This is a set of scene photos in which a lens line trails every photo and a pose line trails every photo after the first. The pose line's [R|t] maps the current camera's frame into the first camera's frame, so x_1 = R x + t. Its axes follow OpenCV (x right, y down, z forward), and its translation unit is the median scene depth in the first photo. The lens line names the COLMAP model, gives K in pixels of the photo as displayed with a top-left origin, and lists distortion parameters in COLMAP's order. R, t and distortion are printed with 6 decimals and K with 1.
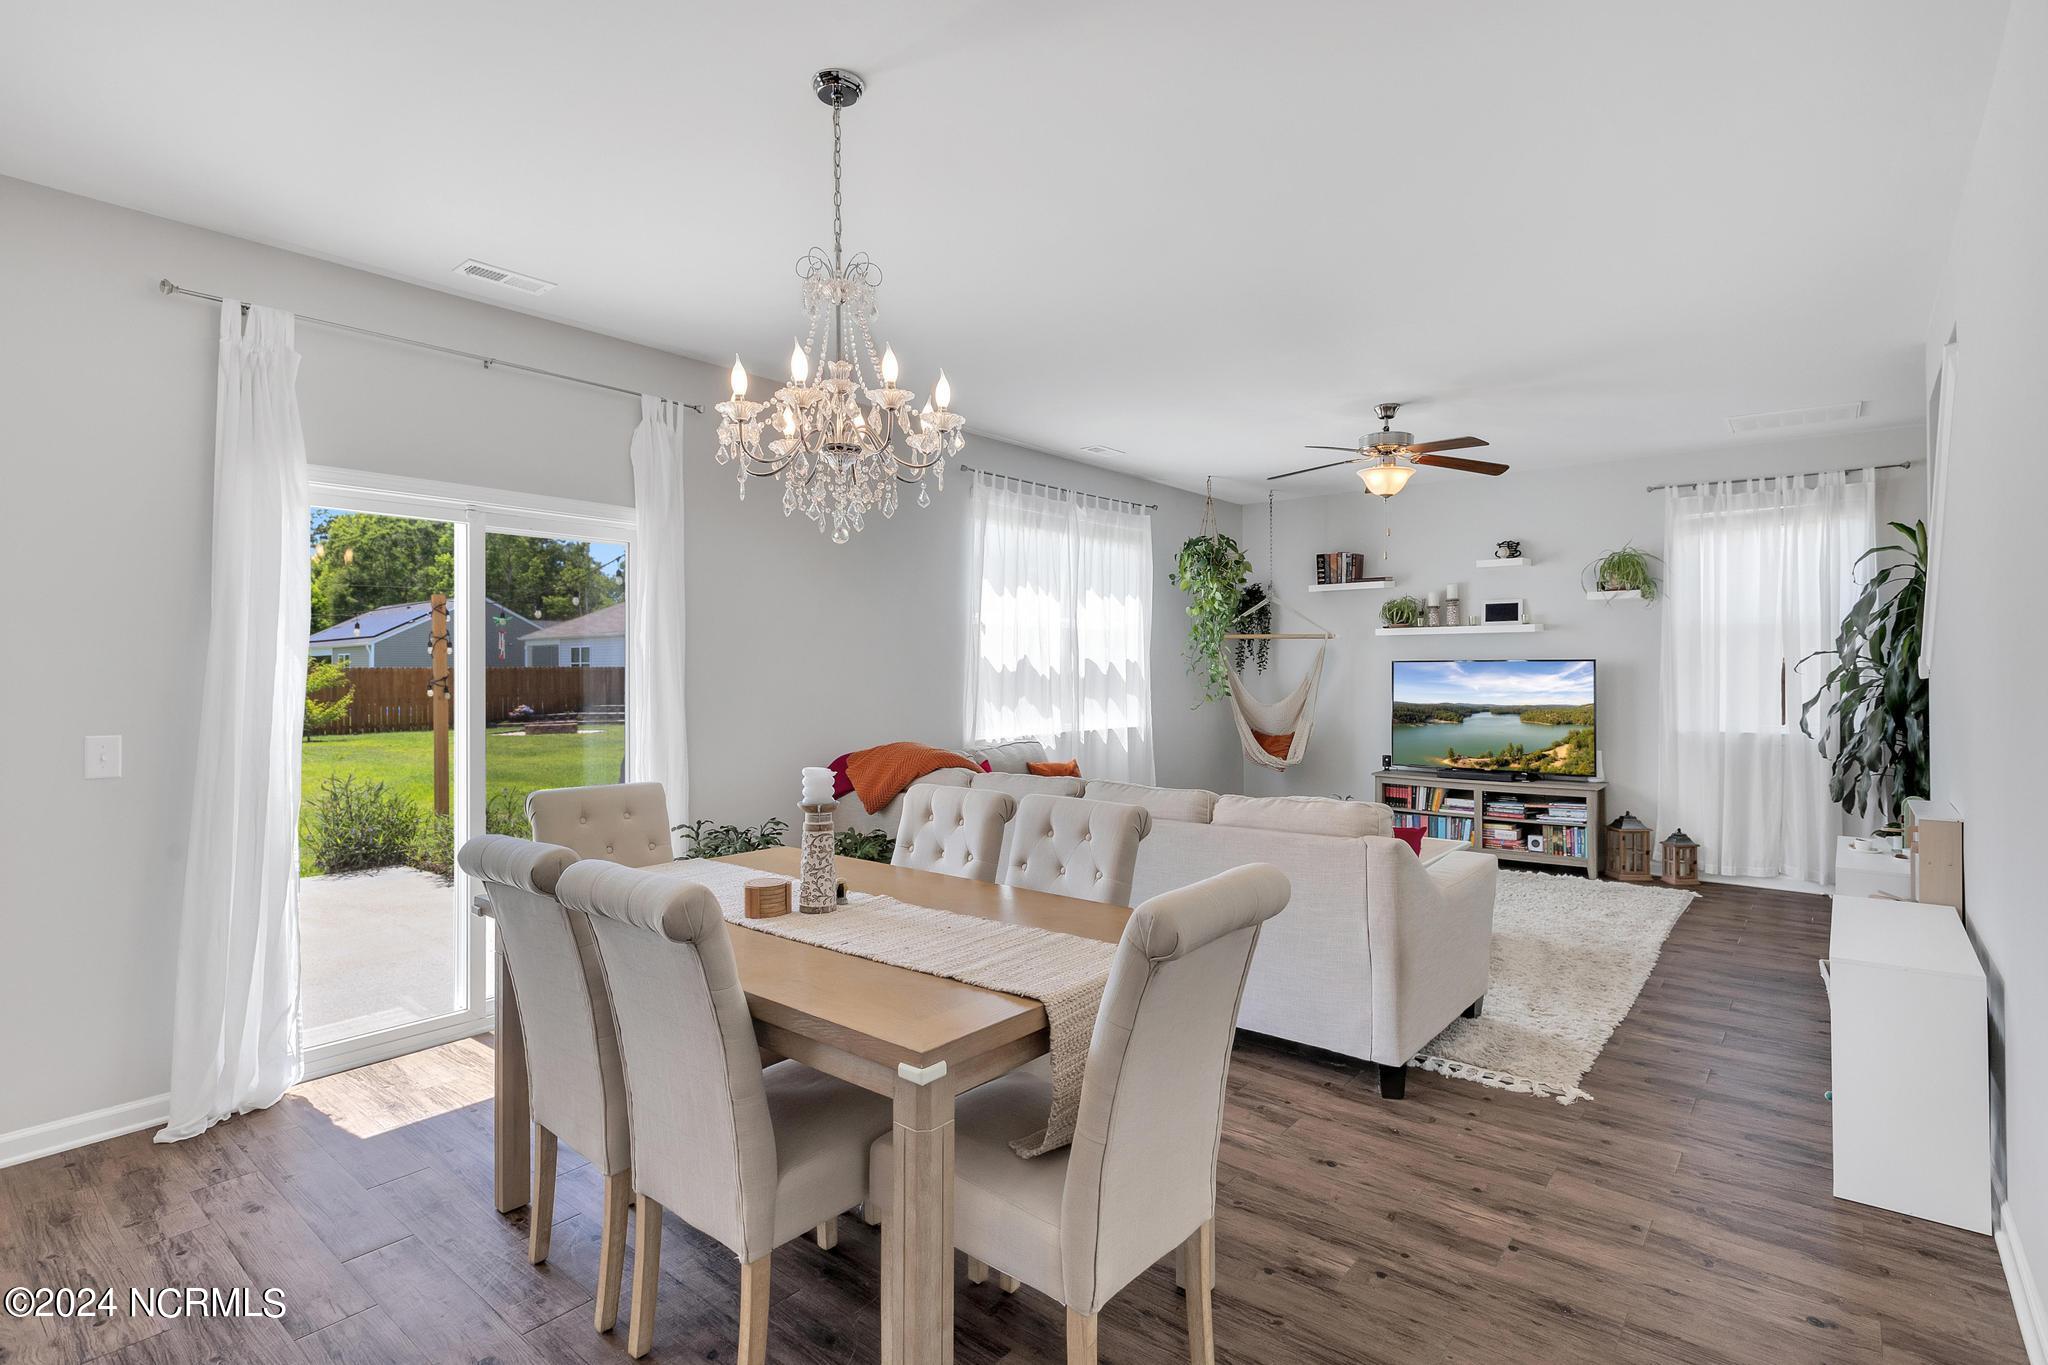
lens RADIAL K [[1009.4, 0, 1036.5], [0, 1009.4, 642.7], [0, 0, 1]] dist [-0.001206, -0.000383]
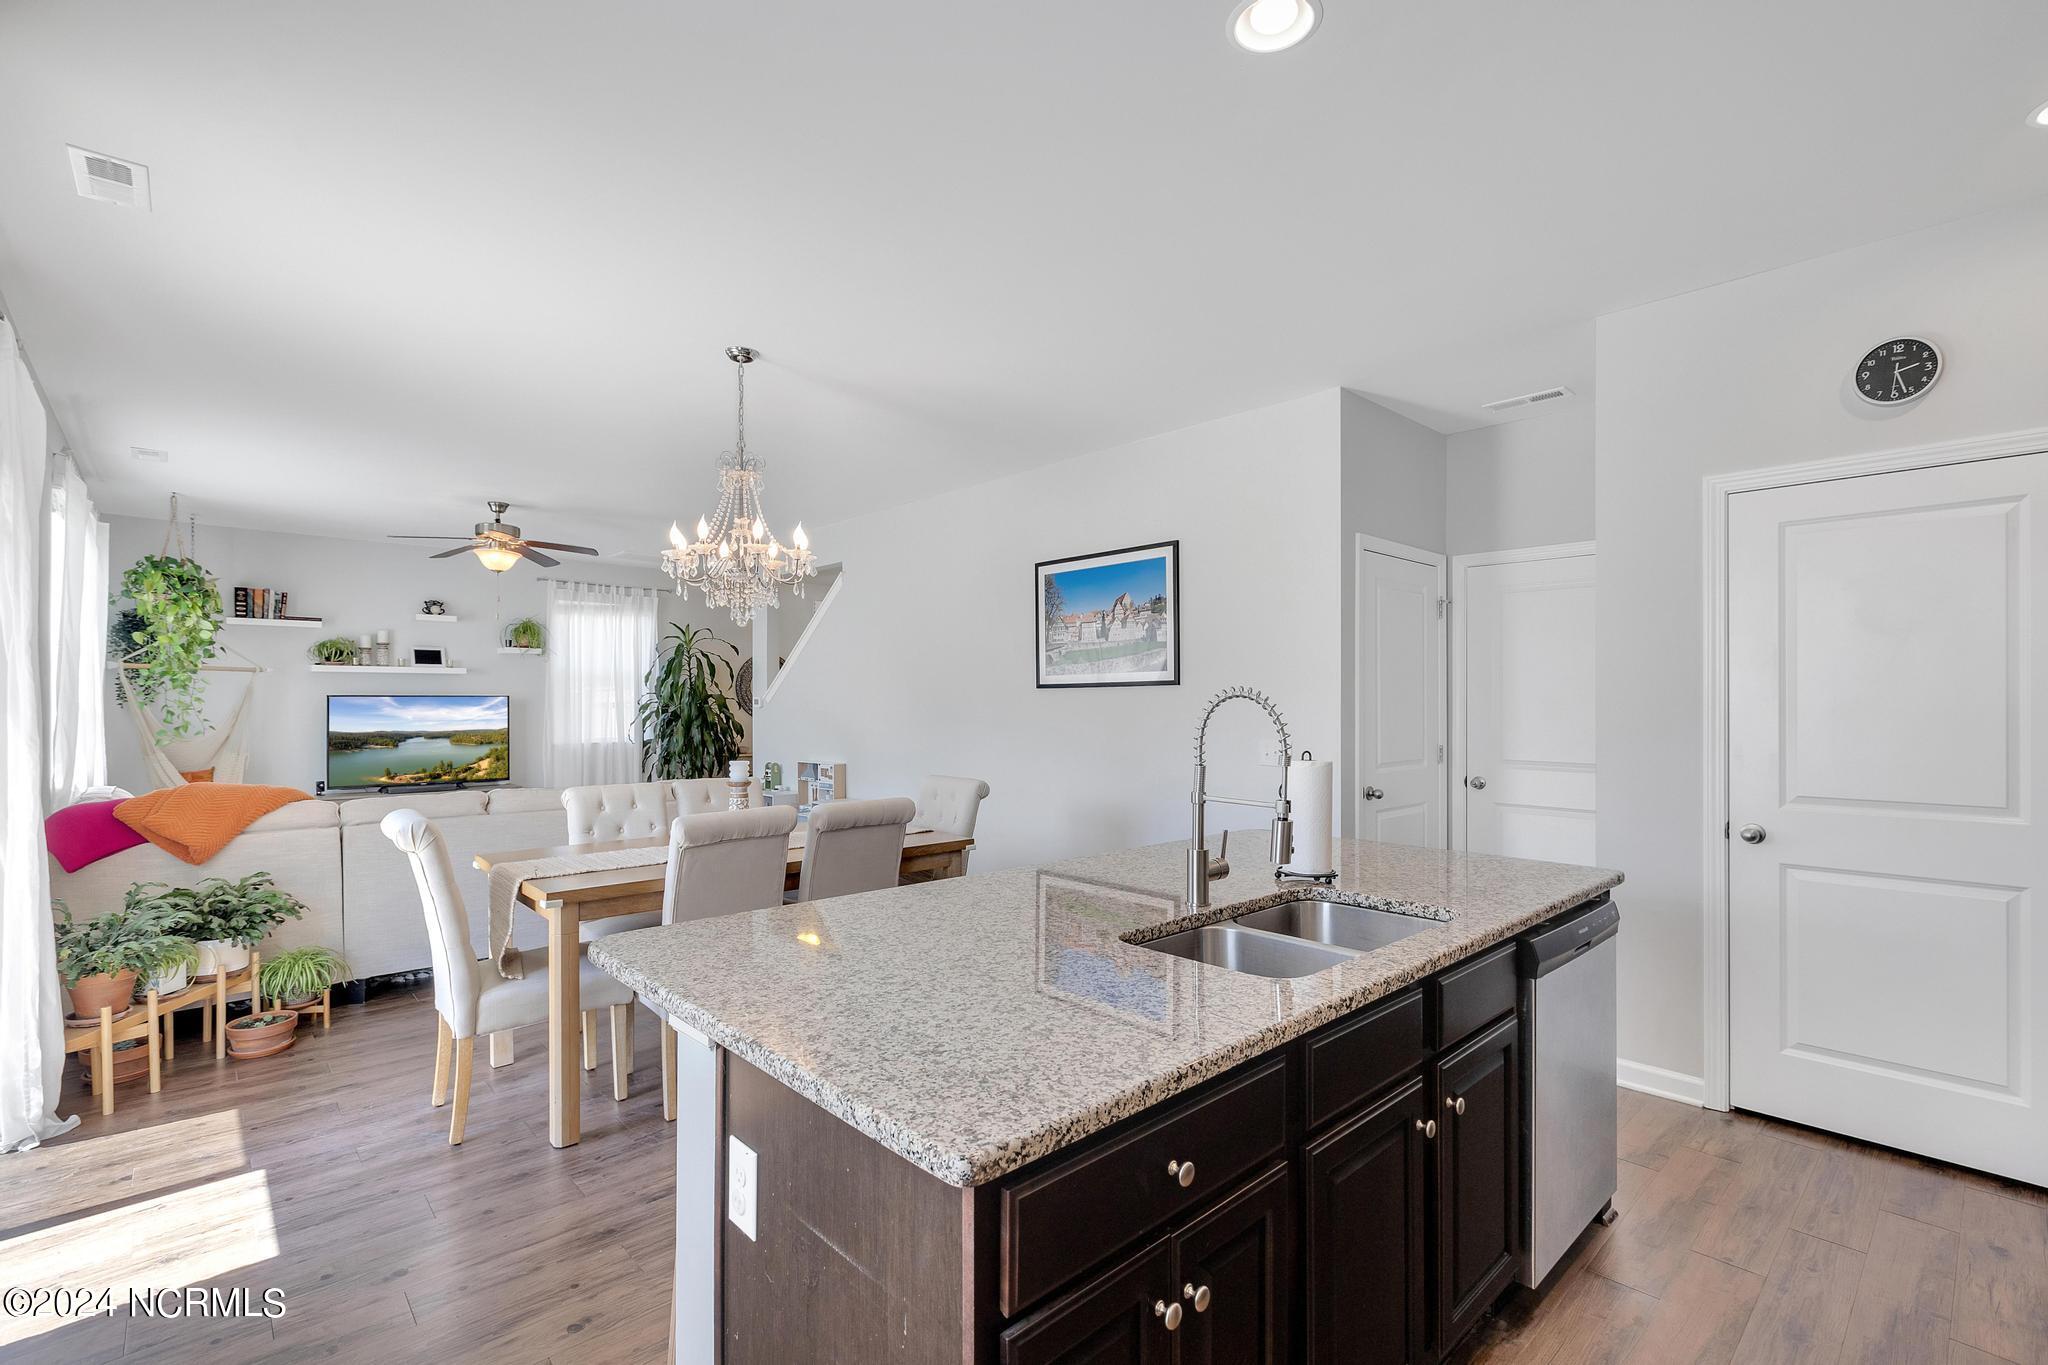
lens RADIAL K [[914.2, 0, 1024.0], [0, 914.2, 709.0], [0, 0, 1]] dist [0.001694, 0.000076]
pose [[0.143529, -0.003309, 0.989641, -0.592457], [-0.028716, 0.999559, 0.007507, 0.004970], [-0.989229, -0.029496, 0.143370, 0.113203]]
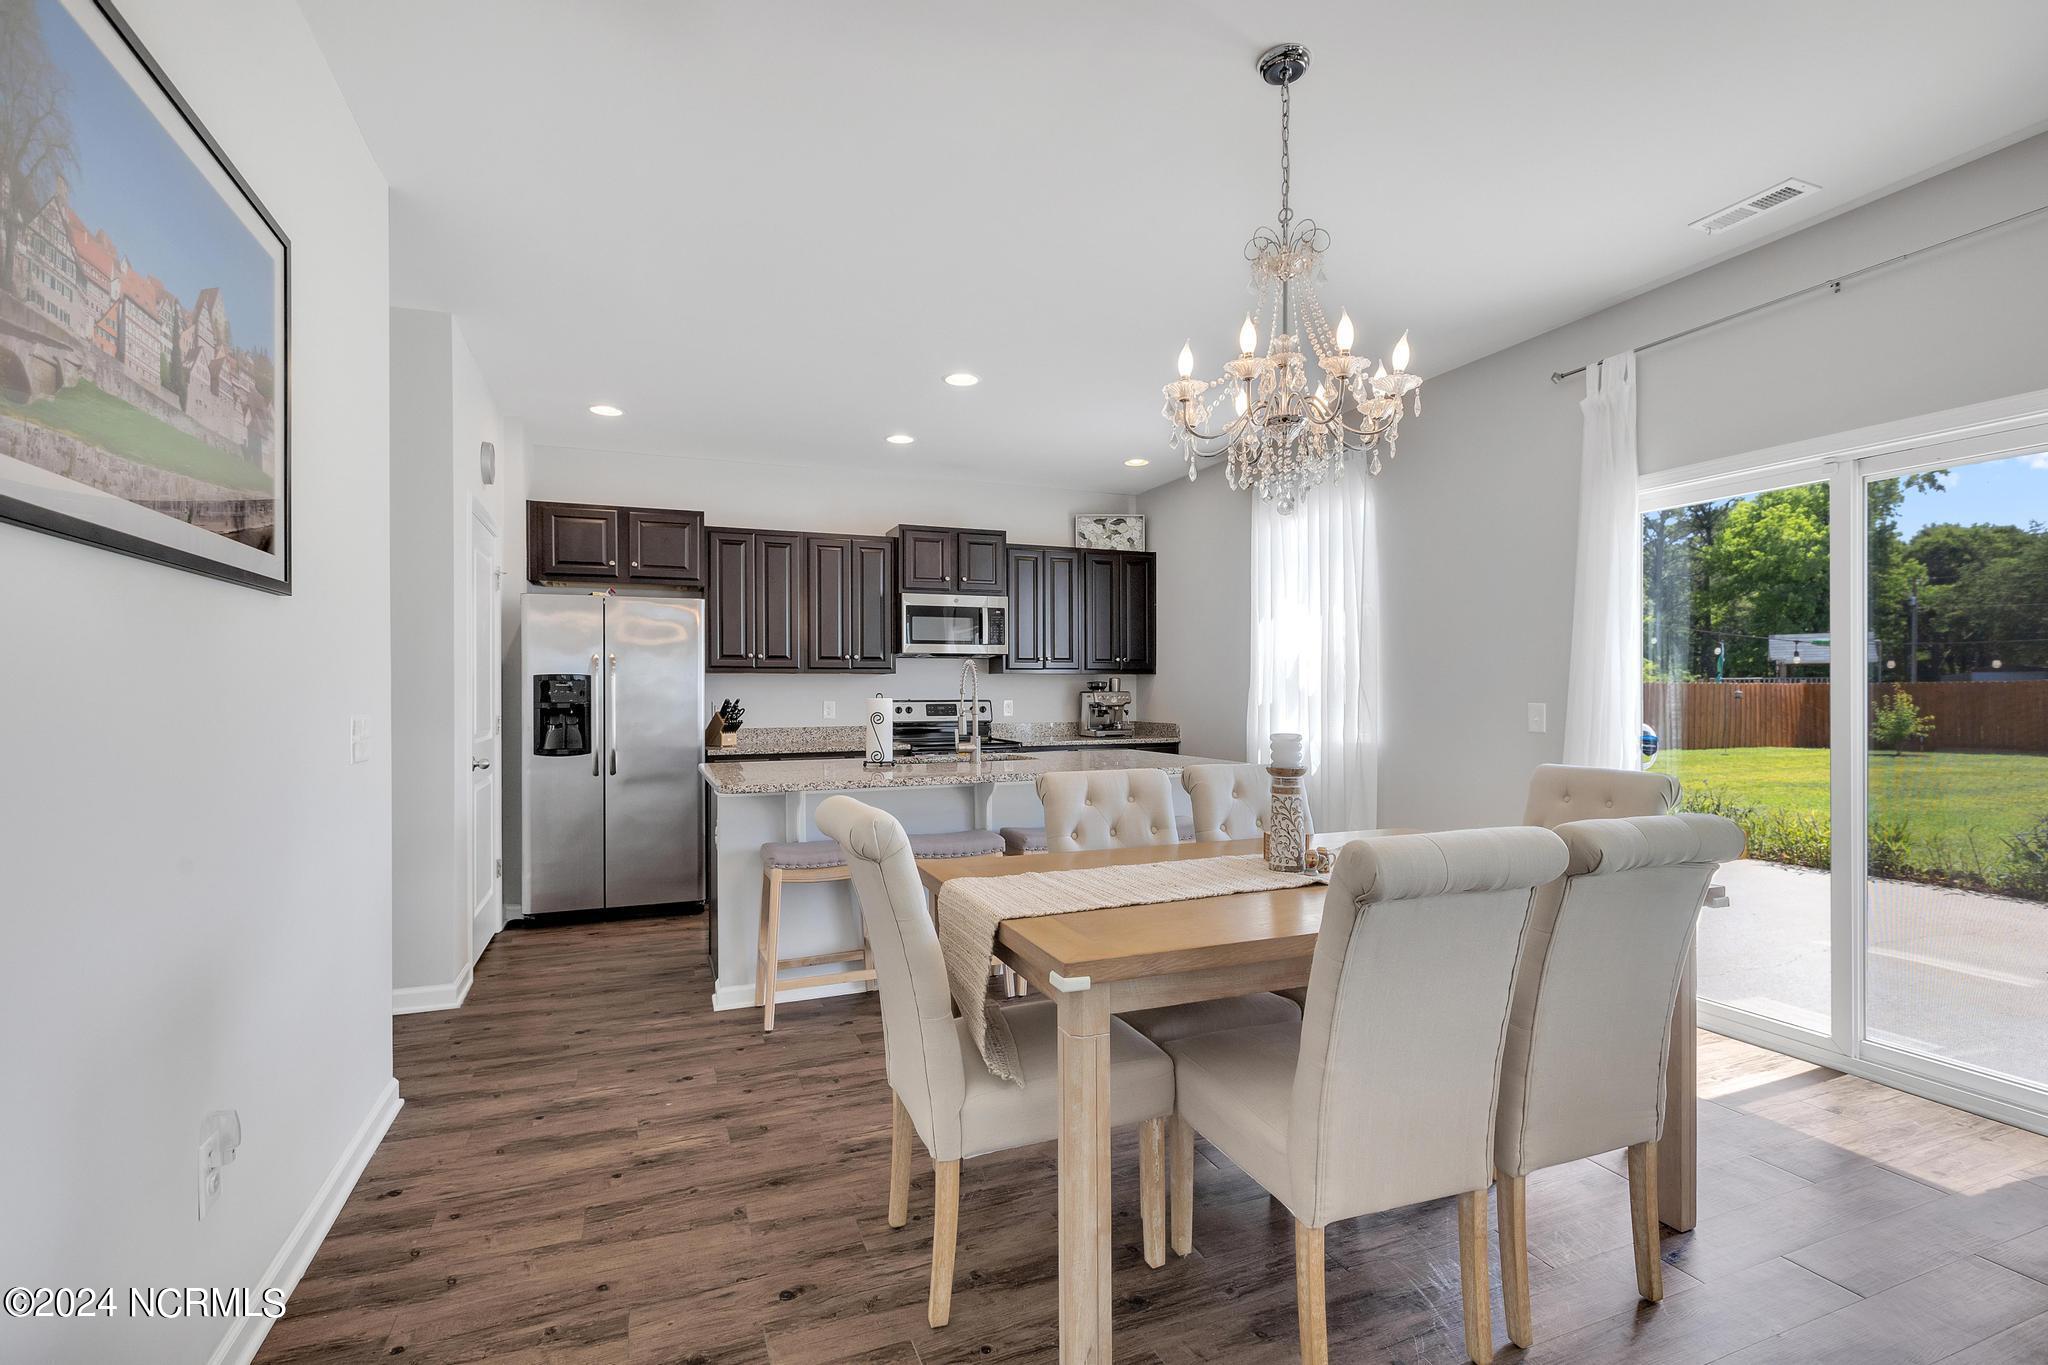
lens RADIAL K [[921.8, 0, 1011.5], [0, 921.8, 687.5], [0, 0, 1]] dist [-0.010227, 0.000865]
pose [[-0.491290, 0.002631, -0.870992, 0.258636], [0.030831, 0.999421, -0.014372, 0.027961], [0.870450, -0.033915, -0.491087, 0.428267]]
